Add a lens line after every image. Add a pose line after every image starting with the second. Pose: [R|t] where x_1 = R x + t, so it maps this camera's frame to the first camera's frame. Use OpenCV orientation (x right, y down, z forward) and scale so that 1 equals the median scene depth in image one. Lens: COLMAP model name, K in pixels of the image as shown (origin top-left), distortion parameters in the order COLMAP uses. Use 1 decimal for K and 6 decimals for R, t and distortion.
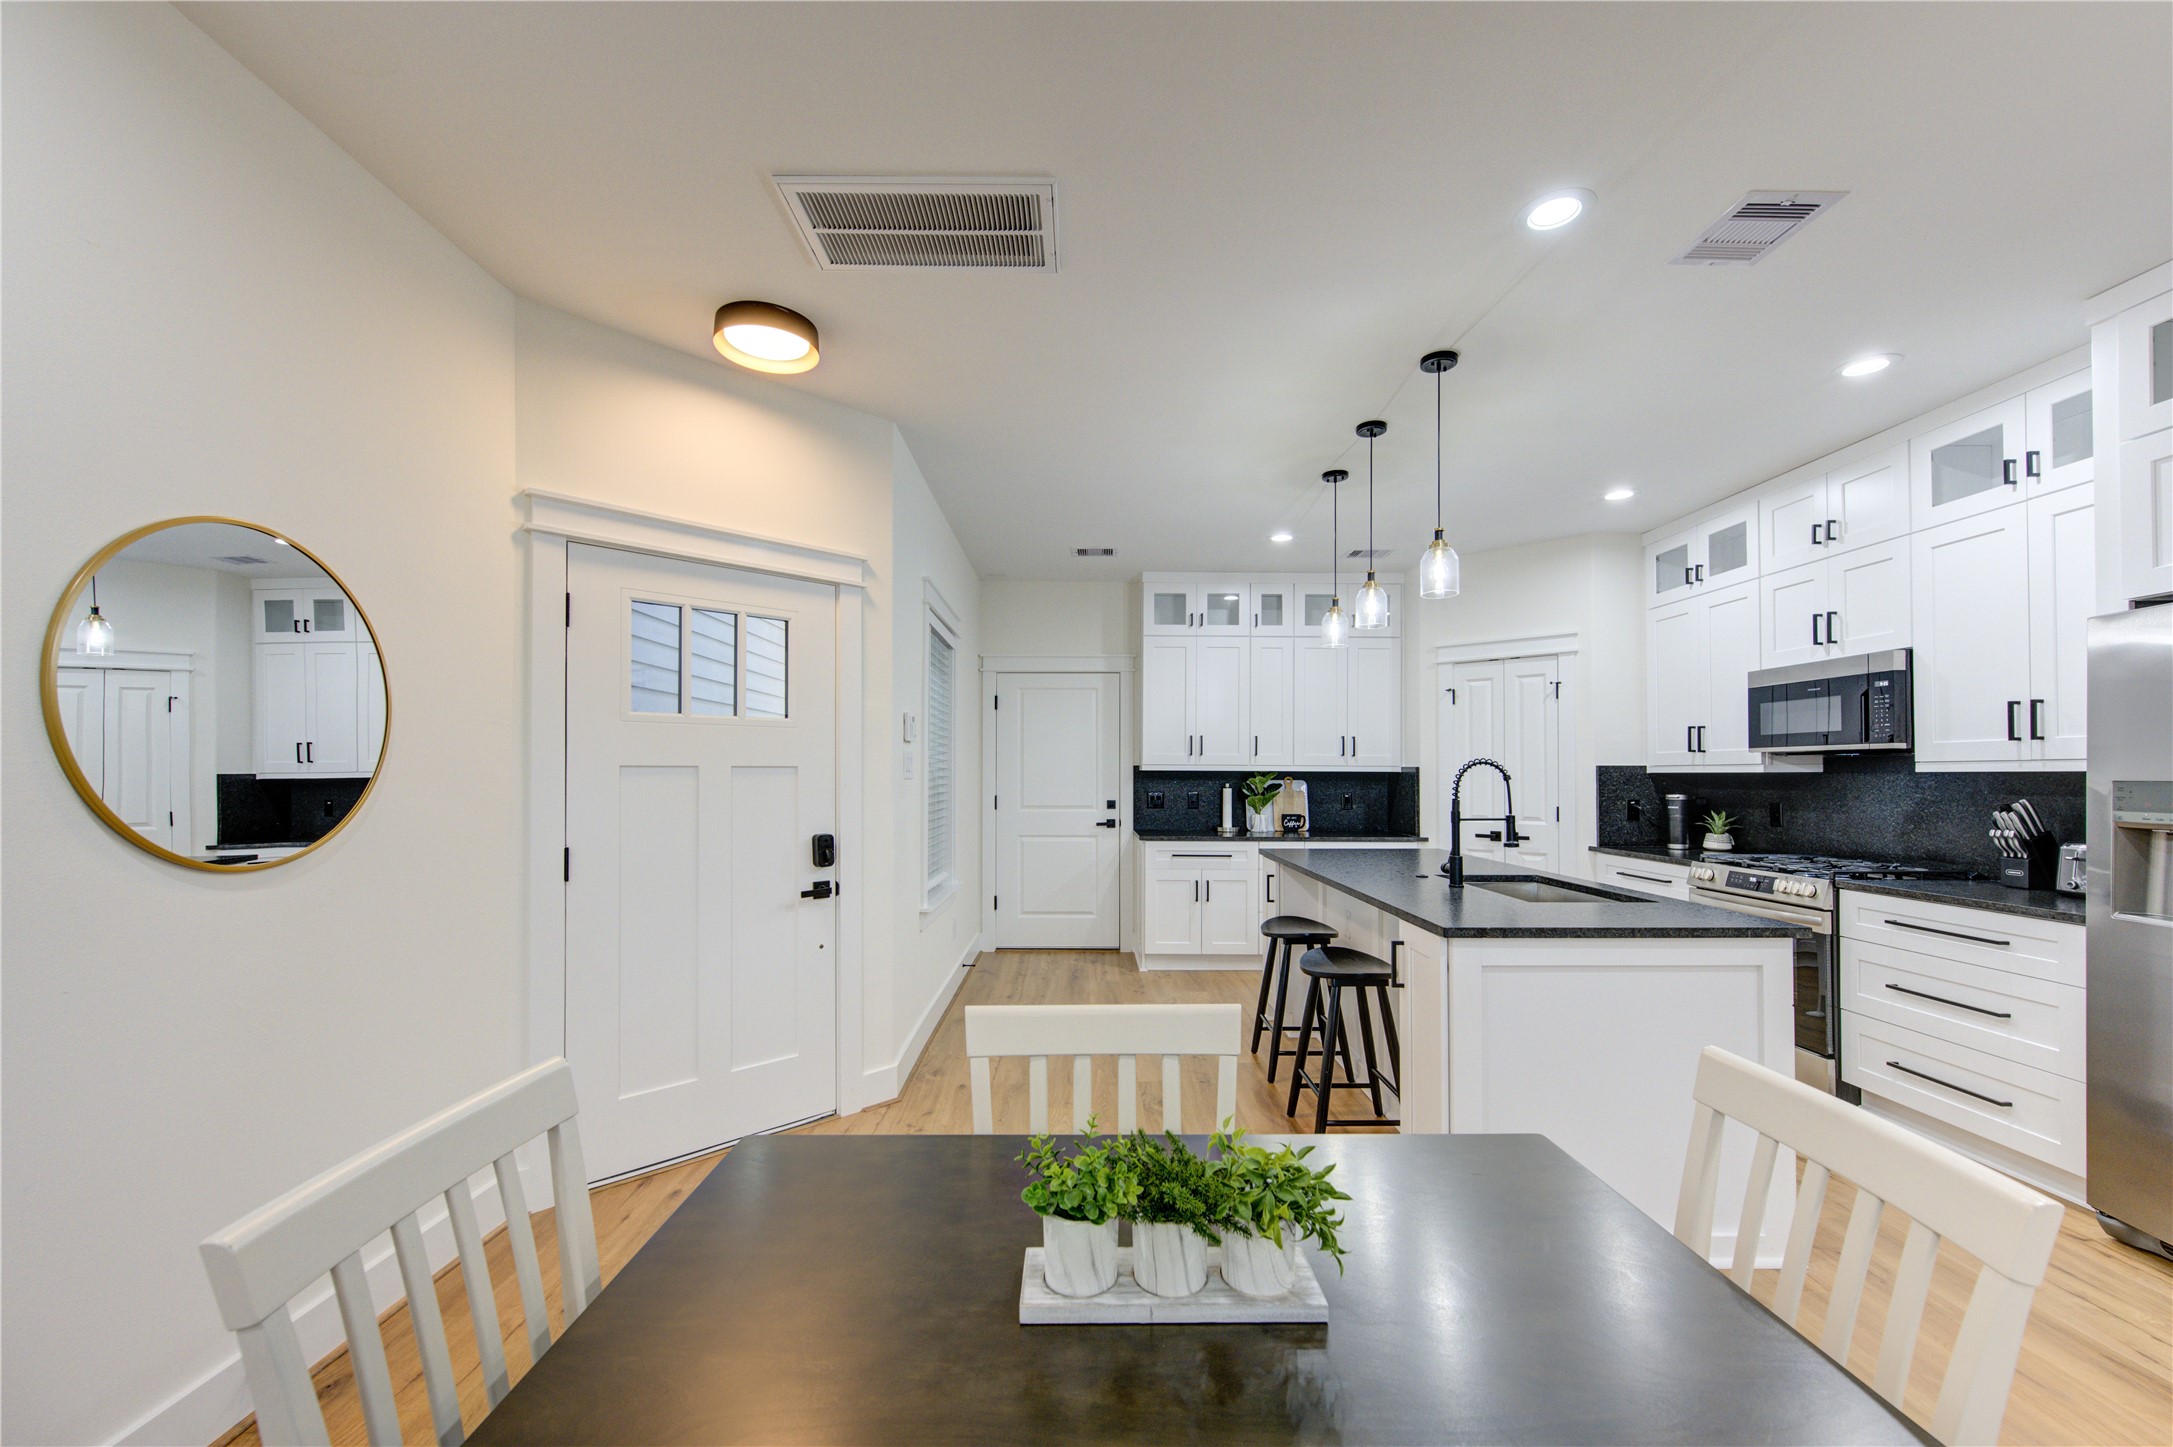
lens RADIAL K [[869.2, 0, 1070.1], [0, 869.2, 761.7], [0, 0, 1]] dist [0.003097, -0.000989]
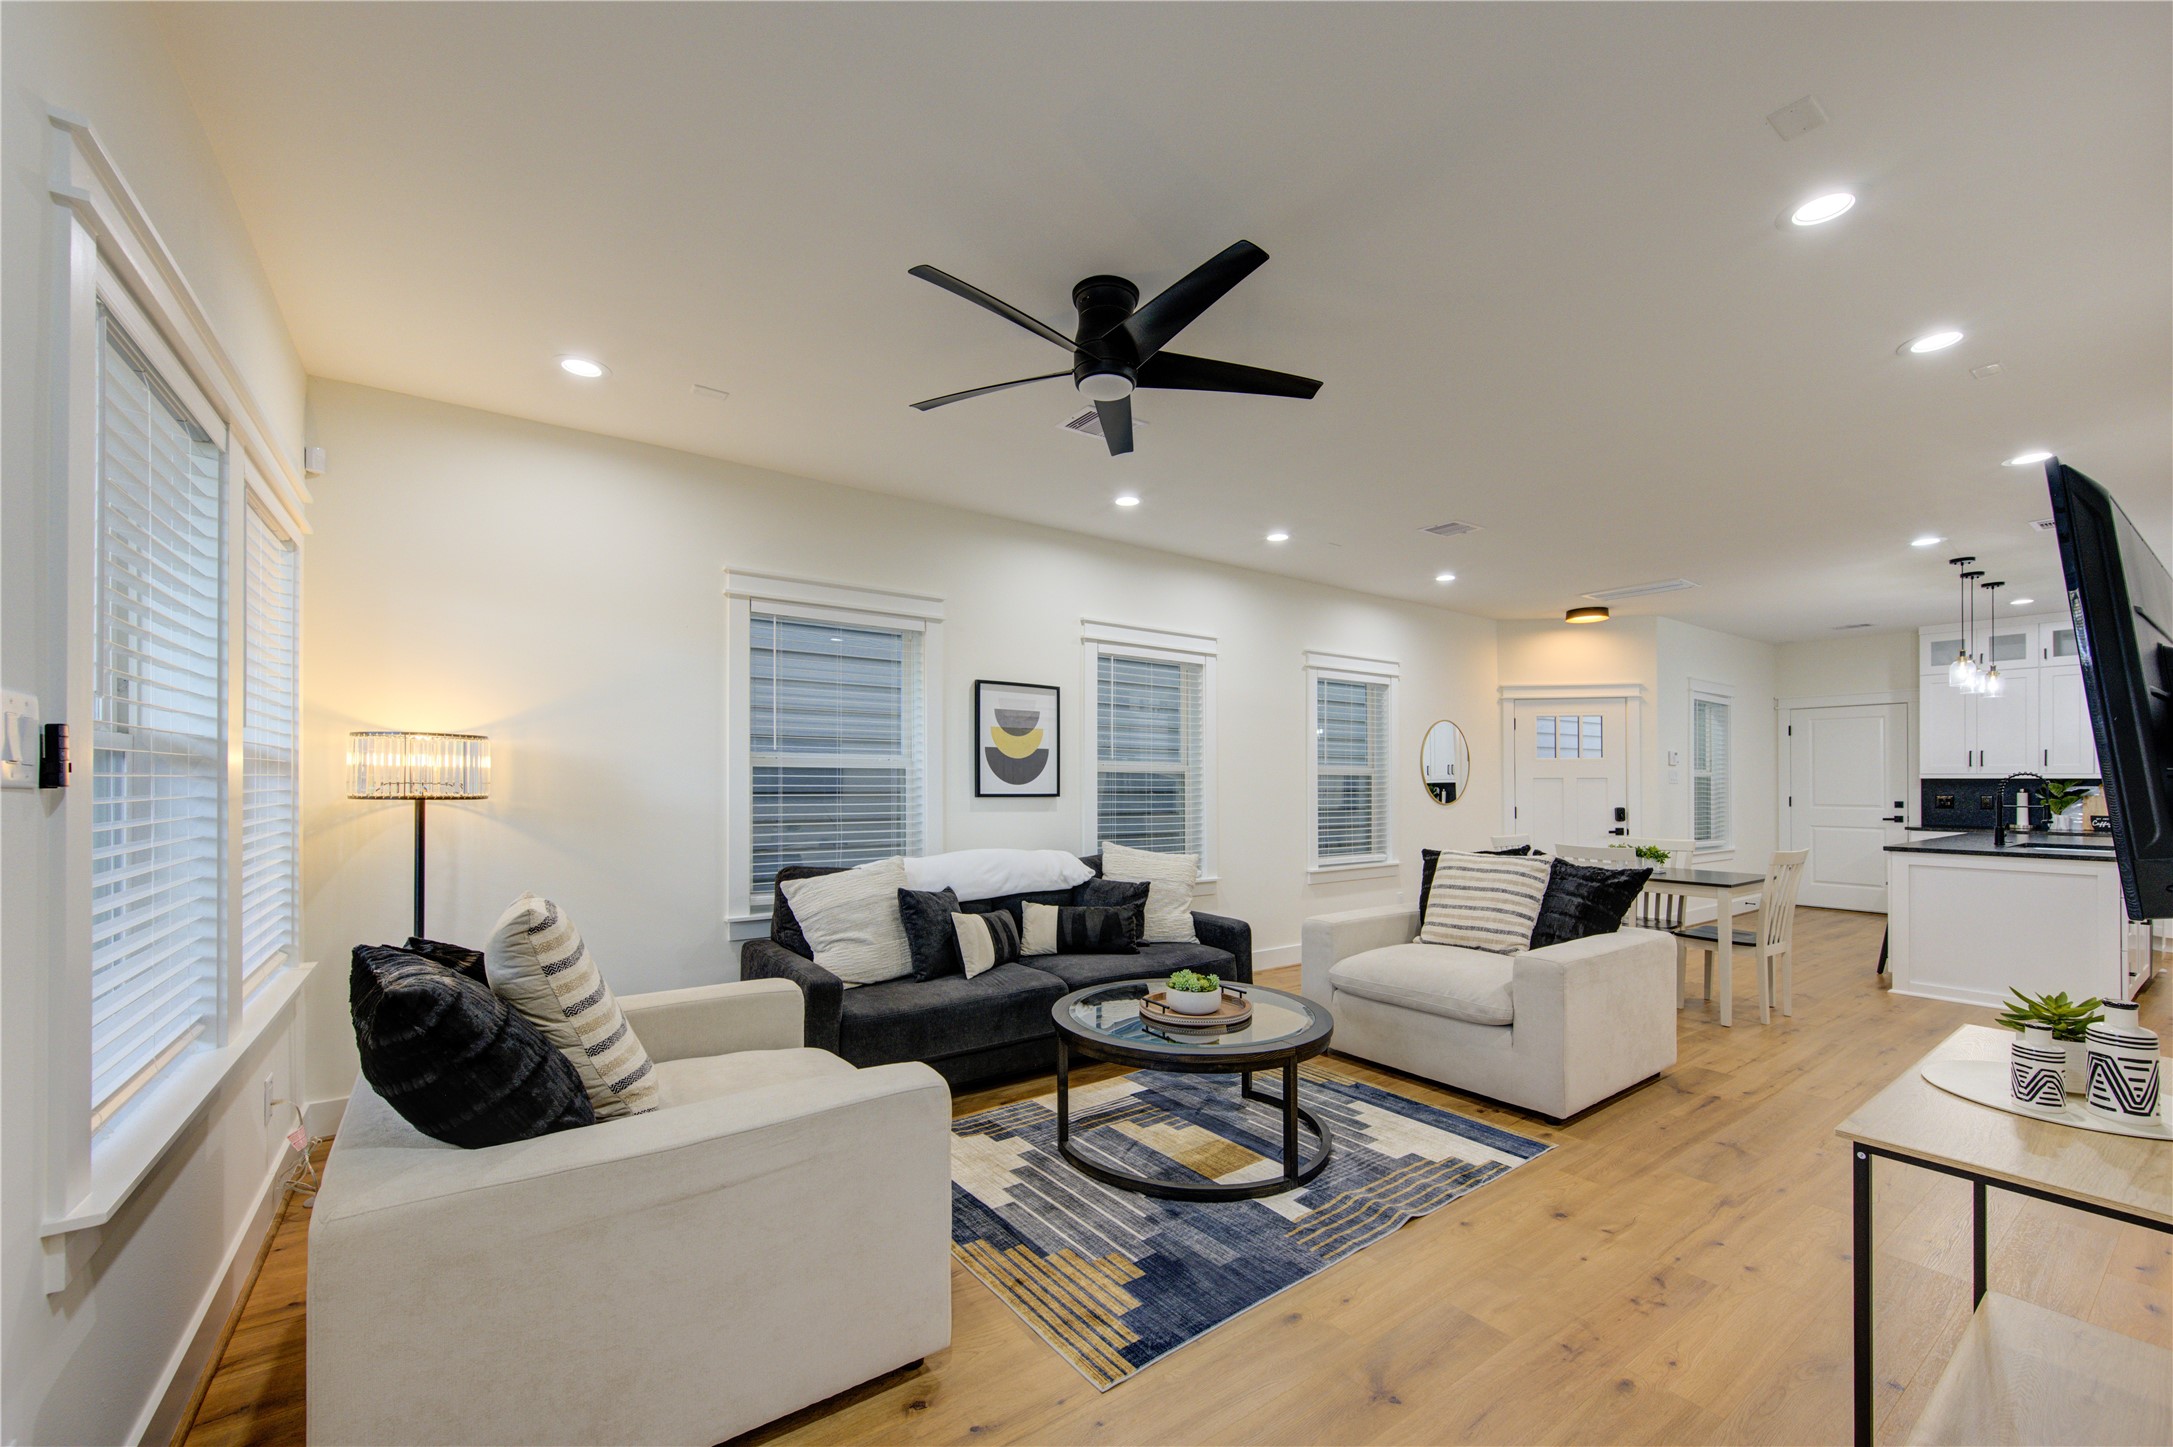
lens RADIAL K [[869.2, 0, 1097.6], [0, 869.2, 782.1], [0, 0, 1]] dist [0.003097, -0.000989]
pose [[0.607051, 0.000156, -0.794663, 0.546913], [0.011737, 0.999889, 0.009163, -0.016565], [0.794577, -0.014890, 0.606981, -1.158999]]
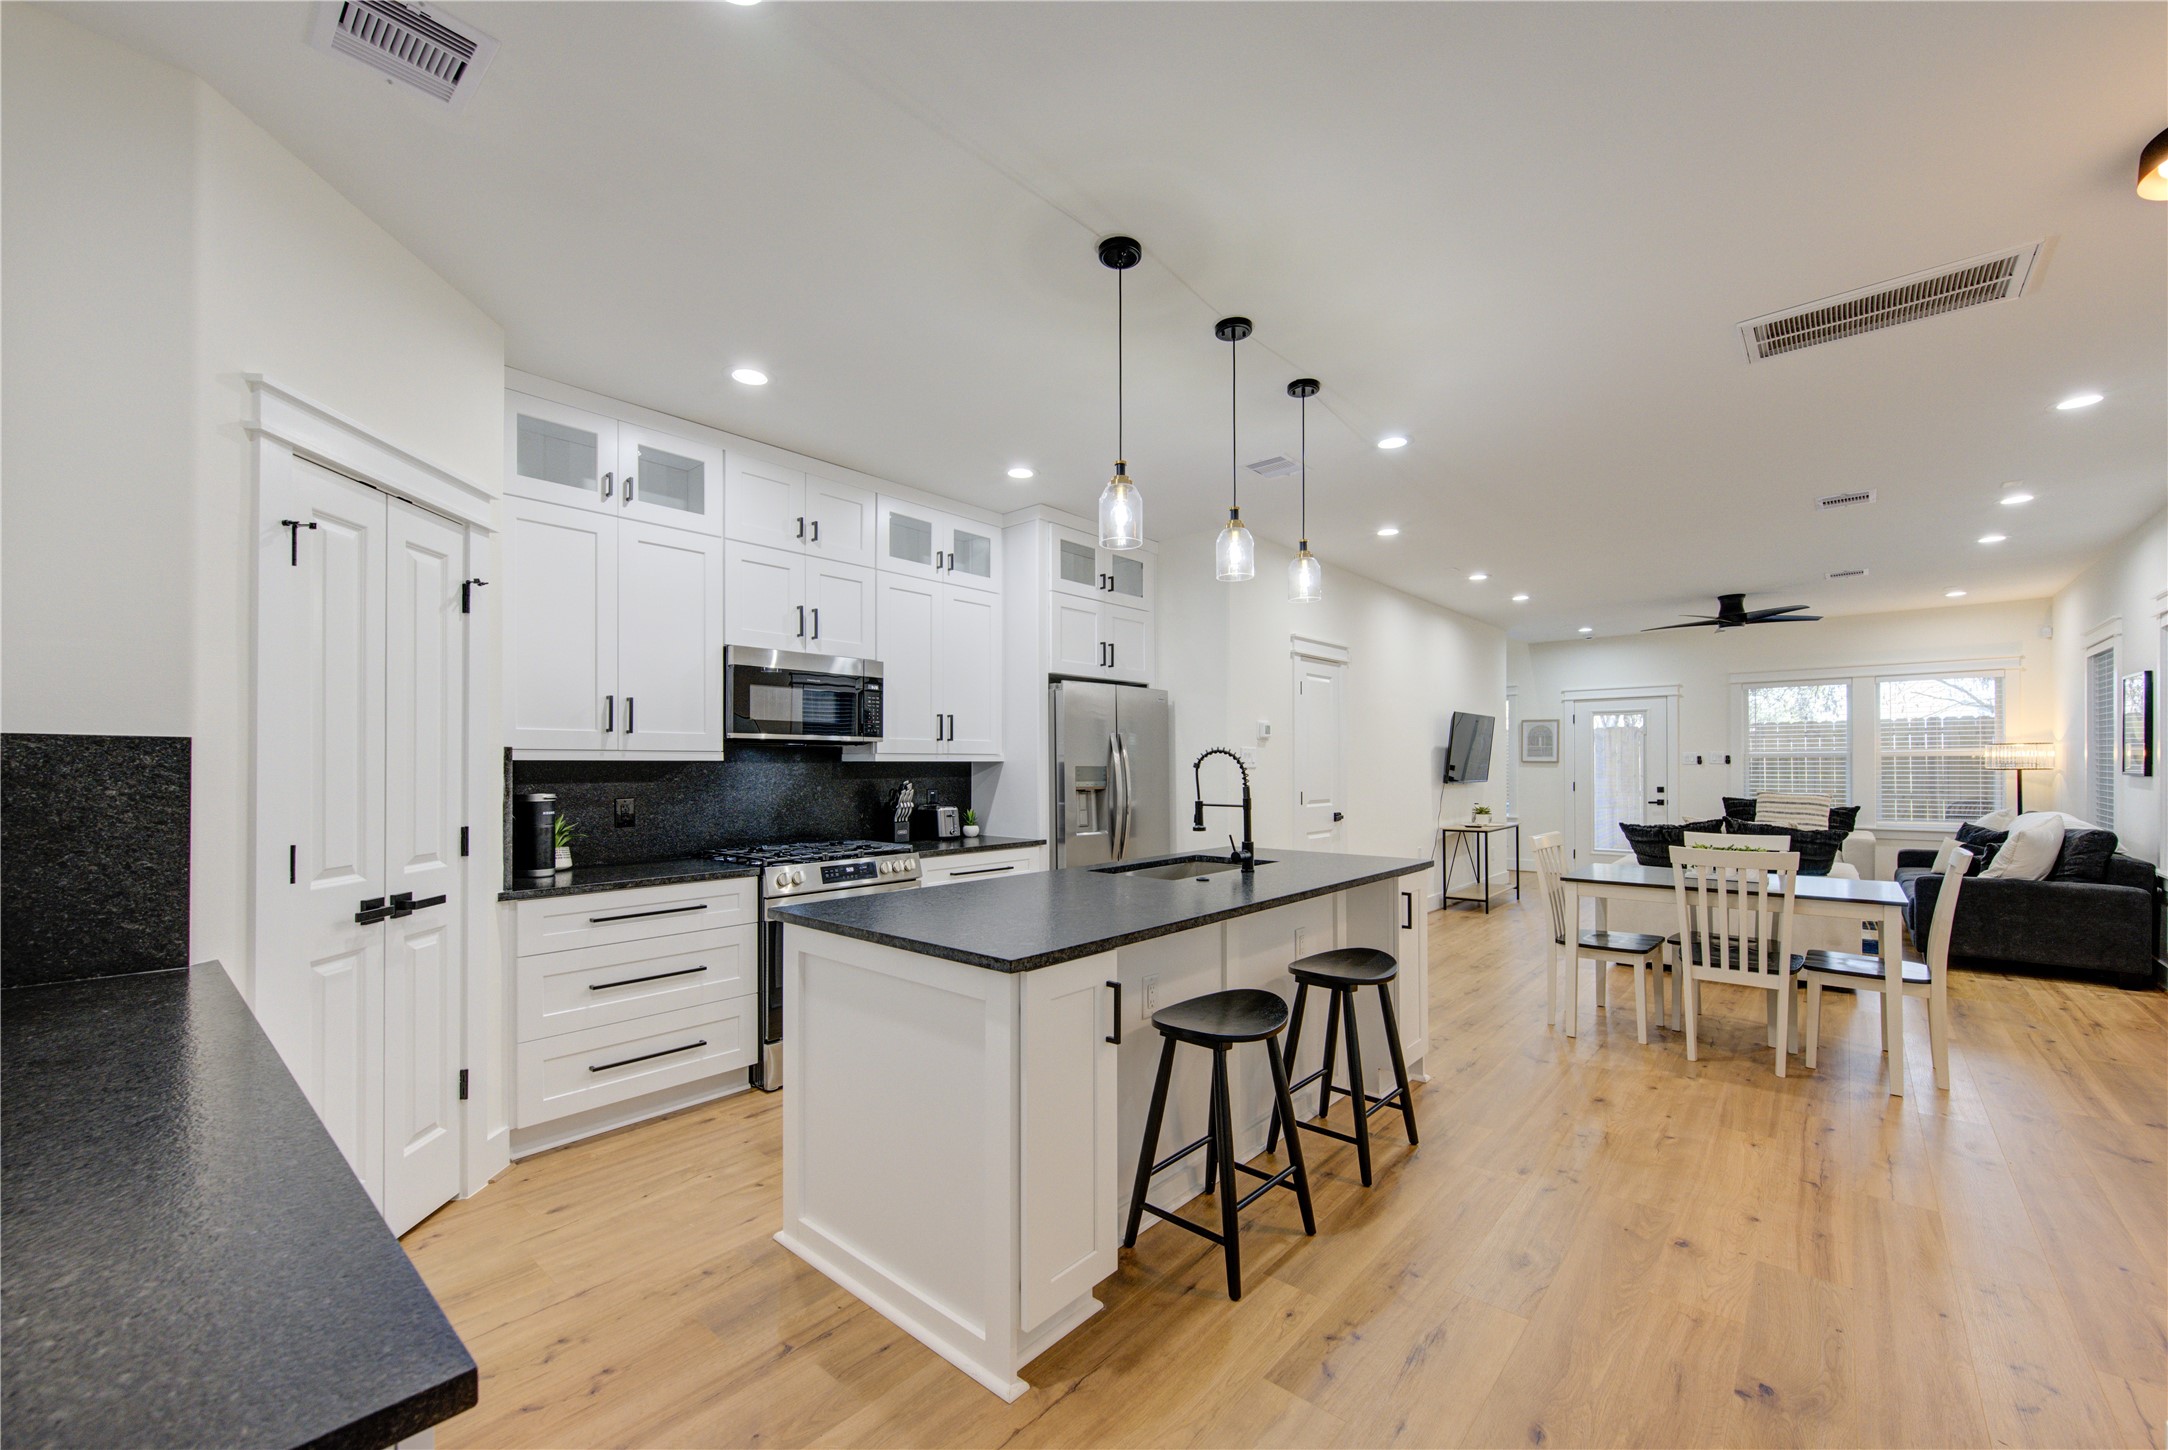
lens RADIAL K [[867.2, 0, 1100.6], [0, 867.2, 764.7], [0, 0, 1]] dist [0.003097, -0.000989]
pose [[-0.771912, 0.001445, 0.635728, -0.054243], [-0.007769, 0.999901, -0.011707, 0.023111], [-0.635682, -0.013976, -0.771824, 1.429101]]
